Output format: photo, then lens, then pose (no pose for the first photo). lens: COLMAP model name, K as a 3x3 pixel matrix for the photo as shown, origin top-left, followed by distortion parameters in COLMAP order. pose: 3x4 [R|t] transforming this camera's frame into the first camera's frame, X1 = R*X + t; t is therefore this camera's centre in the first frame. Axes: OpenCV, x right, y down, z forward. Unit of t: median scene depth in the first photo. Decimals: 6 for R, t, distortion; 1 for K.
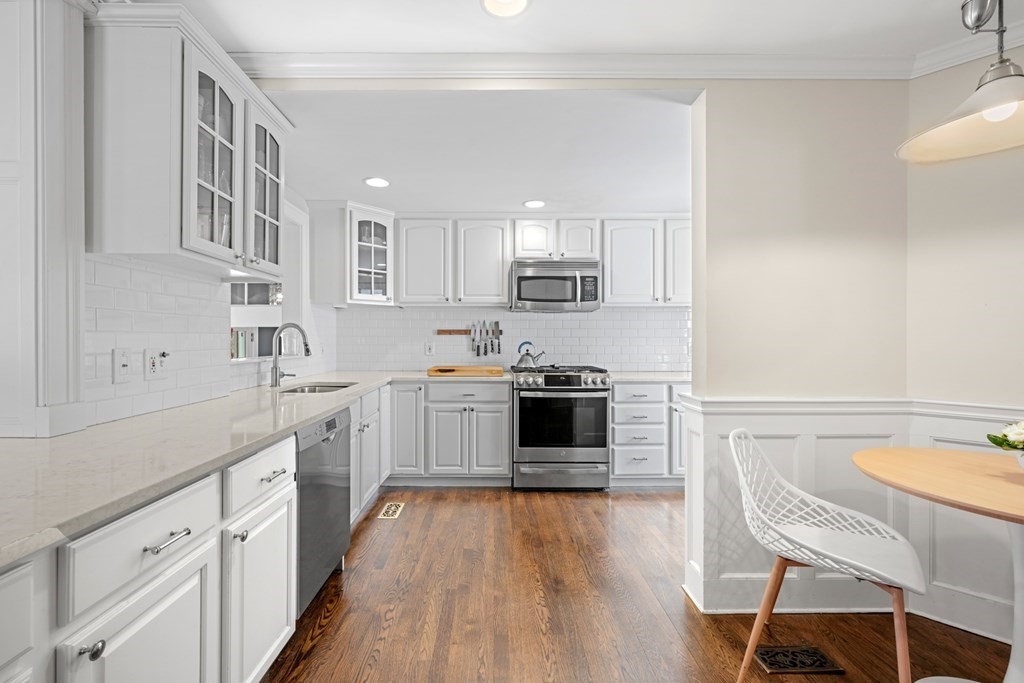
lens RADIAL K [[433.6, 0, 490.2], [0, 433.6, 344.3], [0, 0, 1]] dist [-0.001653, 0.000578]
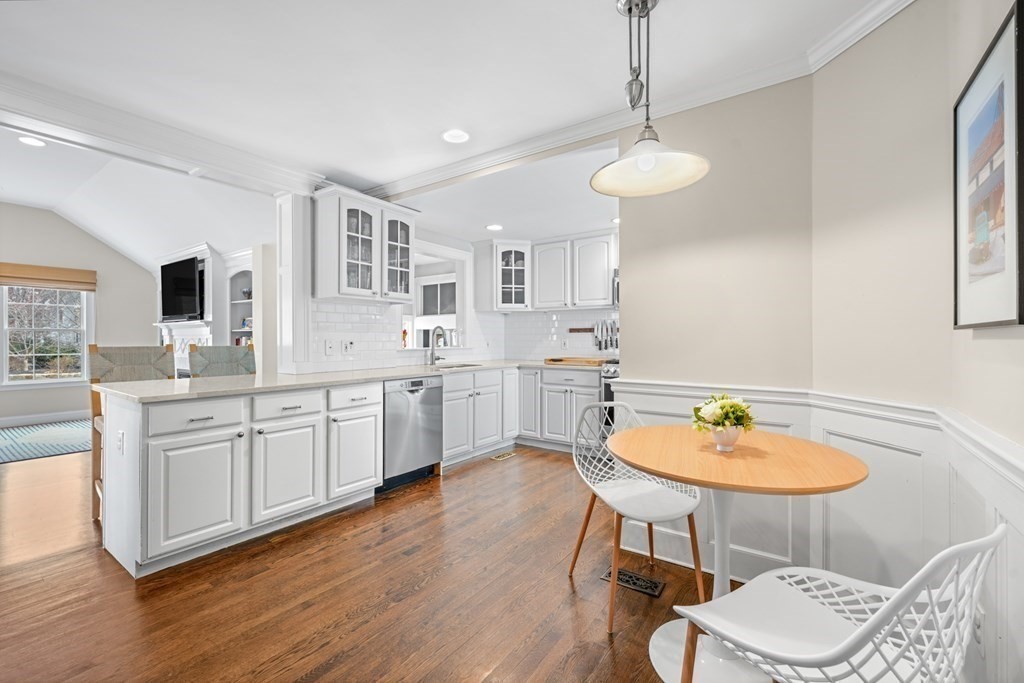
lens RADIAL K [[433.6, 0, 521.5], [0, 433.6, 344.0], [0, 0, 1]] dist [-0.001653, 0.000578]
pose [[0.821869, 0.004823, -0.569656, 0.591501], [-0.004300, 0.999988, 0.002263, 0.010908], [0.569660, 0.000589, 0.821880, -0.126223]]
